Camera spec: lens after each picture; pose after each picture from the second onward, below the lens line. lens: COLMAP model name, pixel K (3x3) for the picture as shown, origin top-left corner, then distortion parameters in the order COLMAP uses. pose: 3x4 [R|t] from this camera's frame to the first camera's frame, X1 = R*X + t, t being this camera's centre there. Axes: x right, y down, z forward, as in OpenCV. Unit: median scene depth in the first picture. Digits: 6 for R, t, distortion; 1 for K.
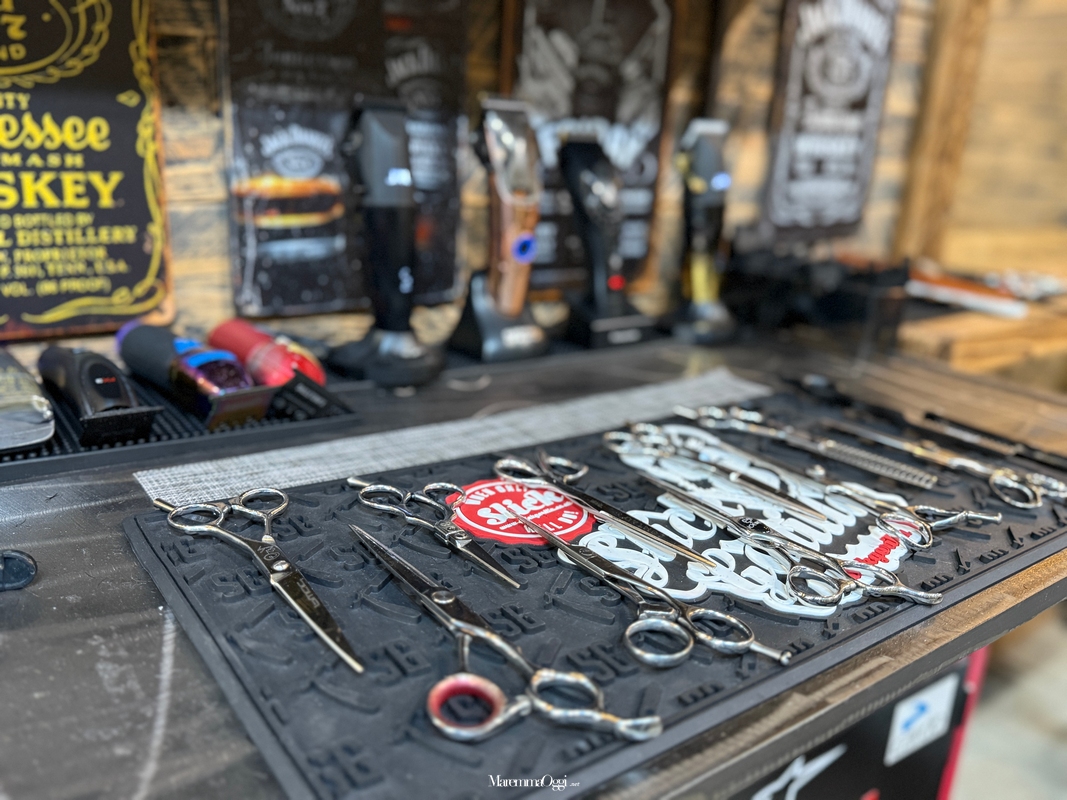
lens RADIAL K [[878.4, 0, 533.5], [0, 878.4, 400.0], [0, 0, 1]] dist [-0.022571, 0.014302]
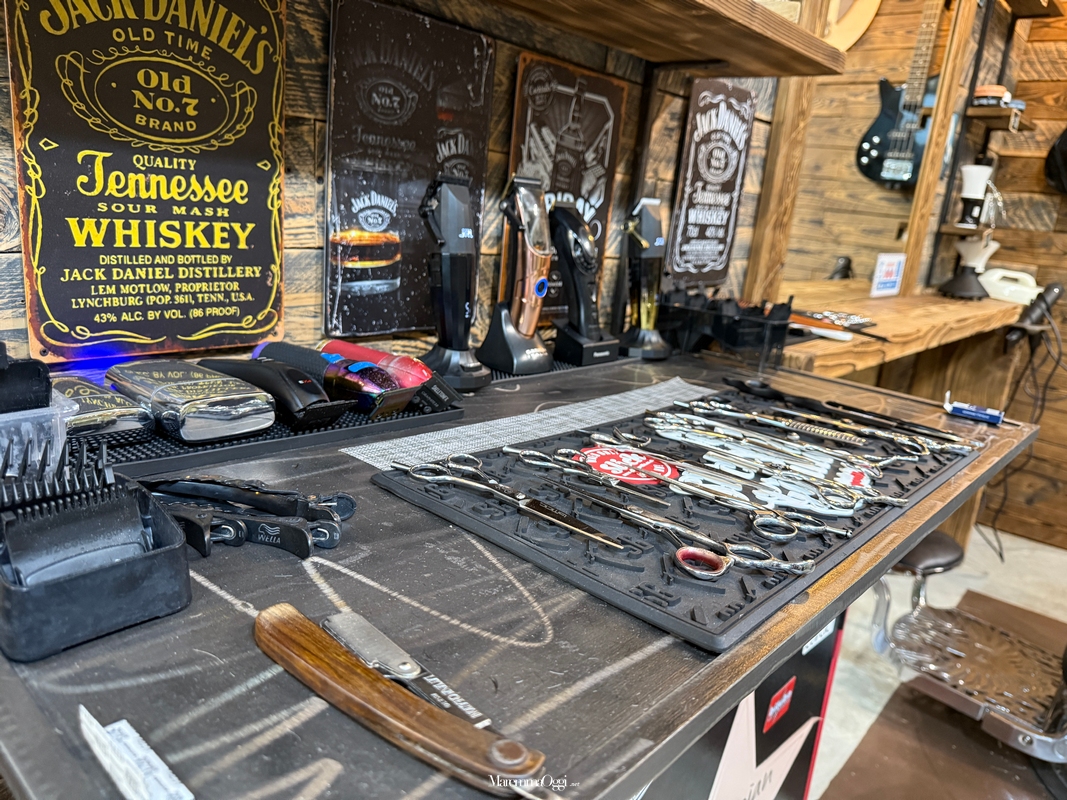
lens RADIAL K [[771.8, 0, 533.5], [0, 771.8, 400.0], [0, 0, 1]] dist [0.001258, -0.005996]
pose [[0.977835, -0.016848, 0.208696, -0.319658], [0.023995, 0.999207, -0.031762, 0.040957], [-0.207995, 0.036066, 0.977465, -0.166970]]
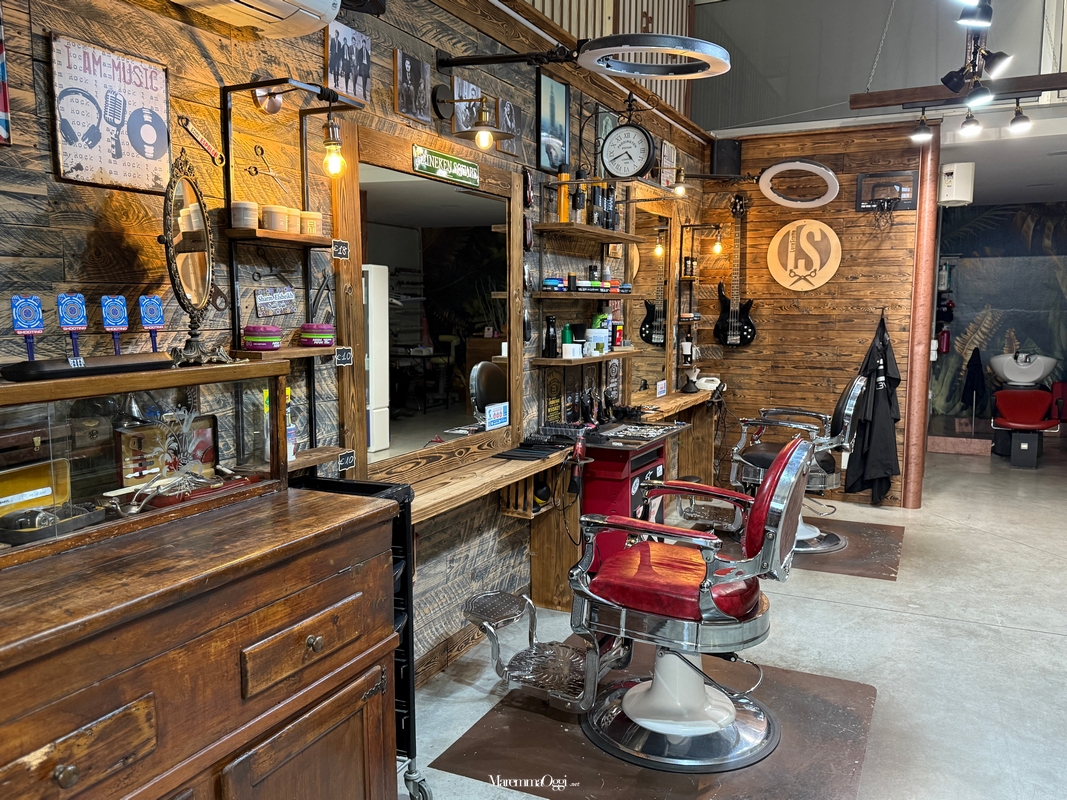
lens RADIAL K [[842.4, 0, 532.8], [0, 842.4, 422.9], [0, 0, 1]] dist [0.004598, 0.006489]
pose [[0.883454, -0.114458, 0.454323, -4.014105], [0.184320, 0.976415, -0.112430, 0.661970], [-0.430739, 0.183067, 0.883714, -5.290509]]
